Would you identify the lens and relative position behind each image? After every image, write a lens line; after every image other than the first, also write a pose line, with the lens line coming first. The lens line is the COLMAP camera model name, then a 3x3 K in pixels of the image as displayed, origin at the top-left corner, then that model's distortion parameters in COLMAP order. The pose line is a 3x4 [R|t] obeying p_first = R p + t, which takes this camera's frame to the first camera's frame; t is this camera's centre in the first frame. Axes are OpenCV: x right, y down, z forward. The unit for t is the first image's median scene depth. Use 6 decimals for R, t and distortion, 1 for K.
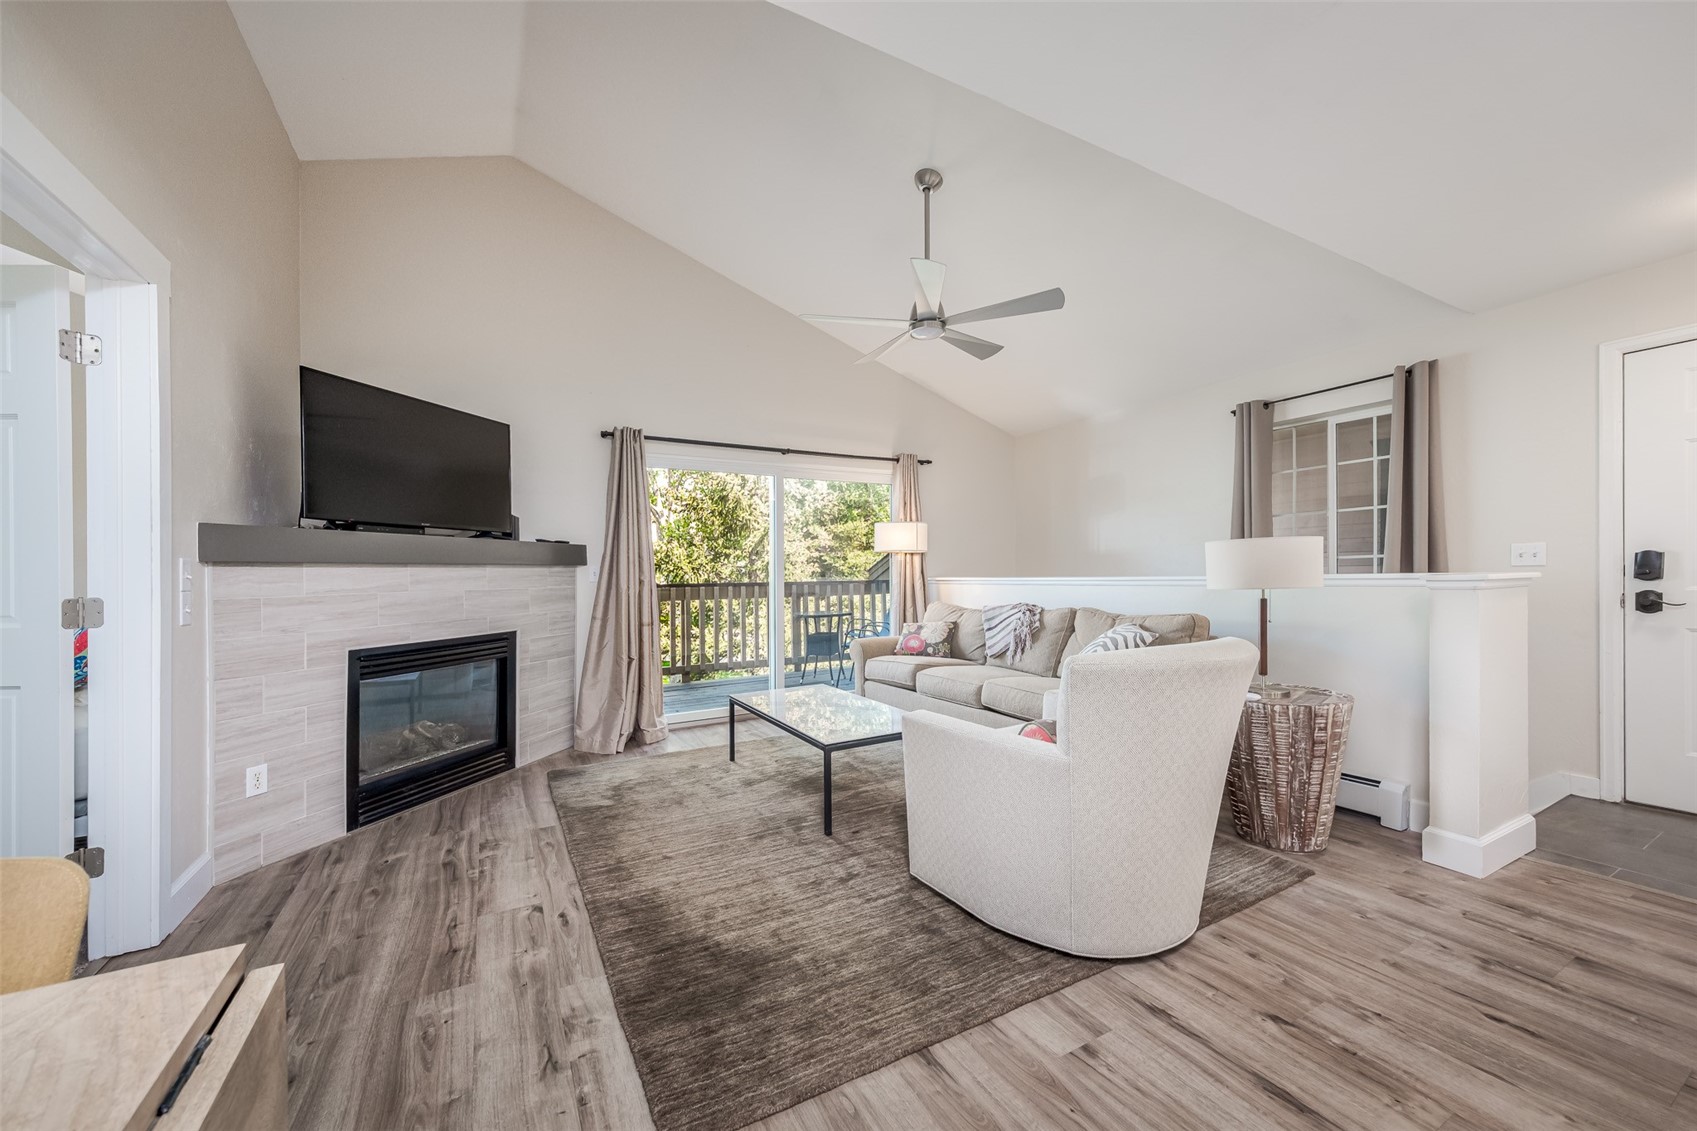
lens RADIAL K [[658.1, 0, 820.3], [0, 658.1, 579.4], [0, 0, 1]] dist [0.000756, 0.000130]
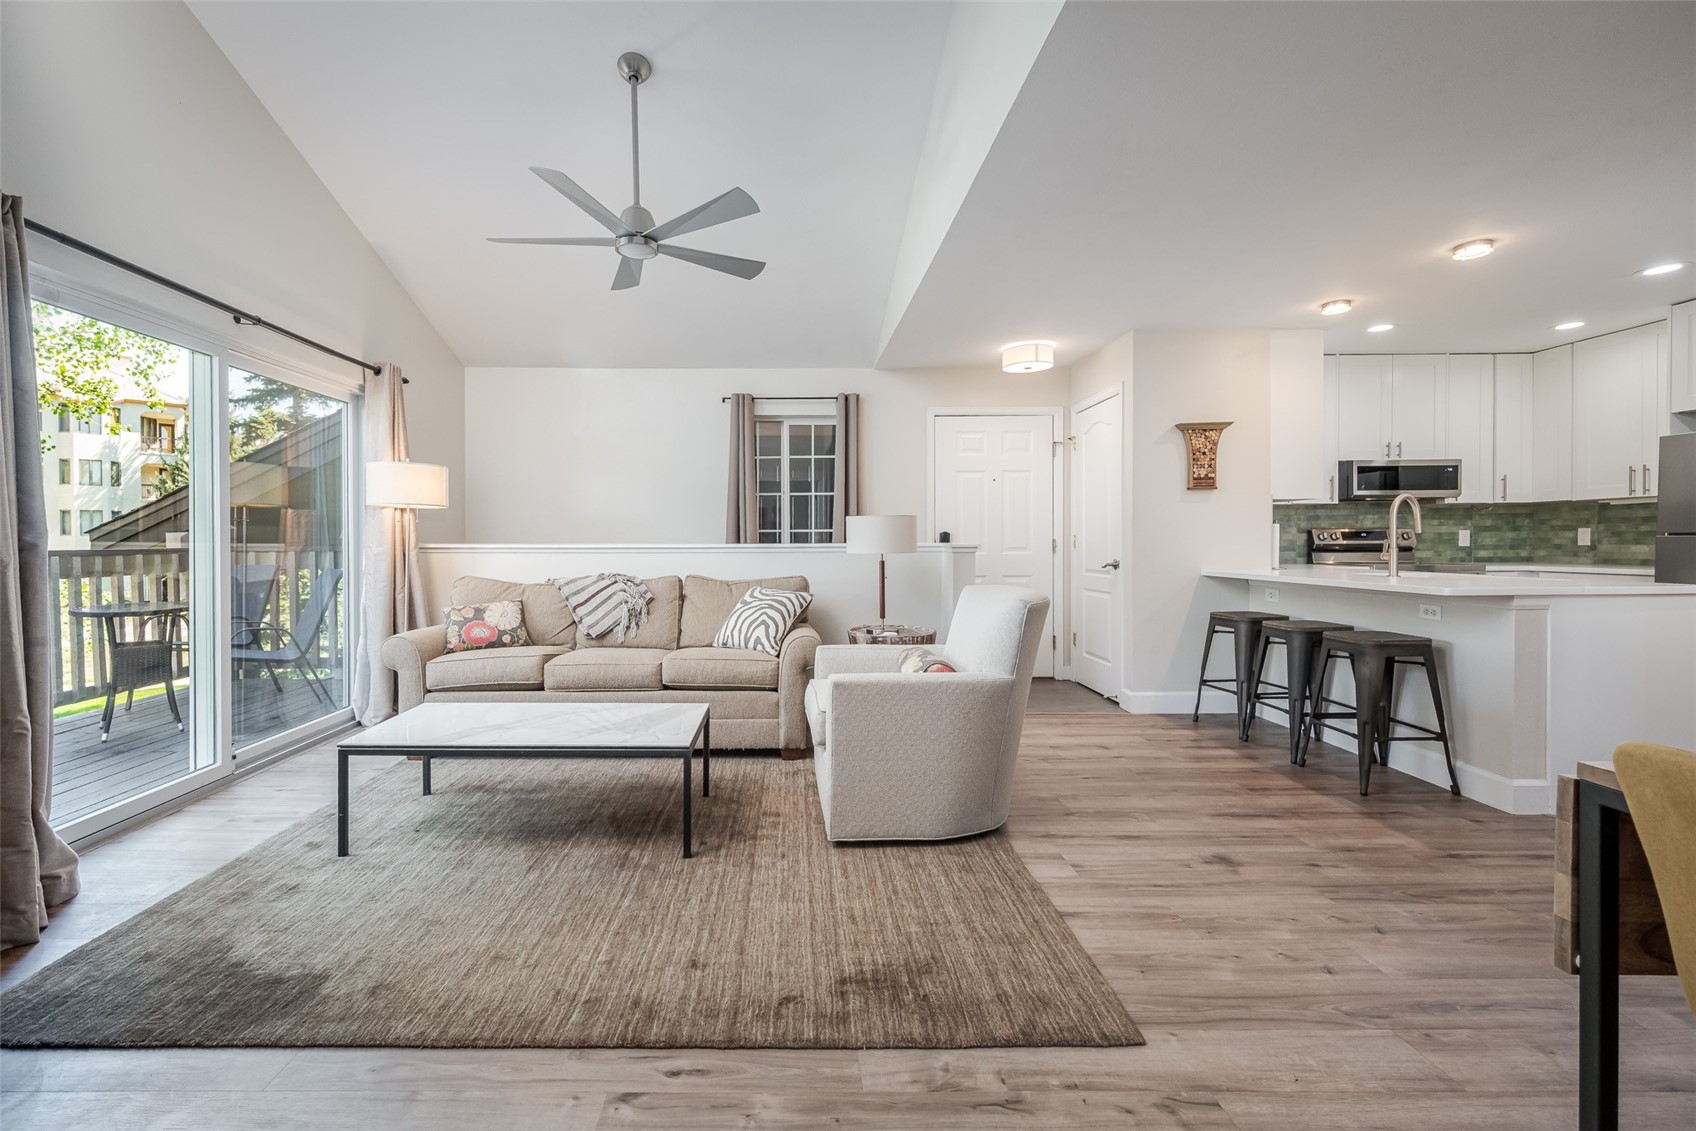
lens RADIAL K [[776.6, 0, 839.7], [0, 776.6, 556.6], [0, 0, 1]] dist [0.010738, 0.000023]
pose [[0.417872, -0.004377, 0.908495, -0.585307], [-0.000042, 0.999988, 0.004837, 0.009281], [-0.908506, -0.002060, 0.417867, 0.321589]]
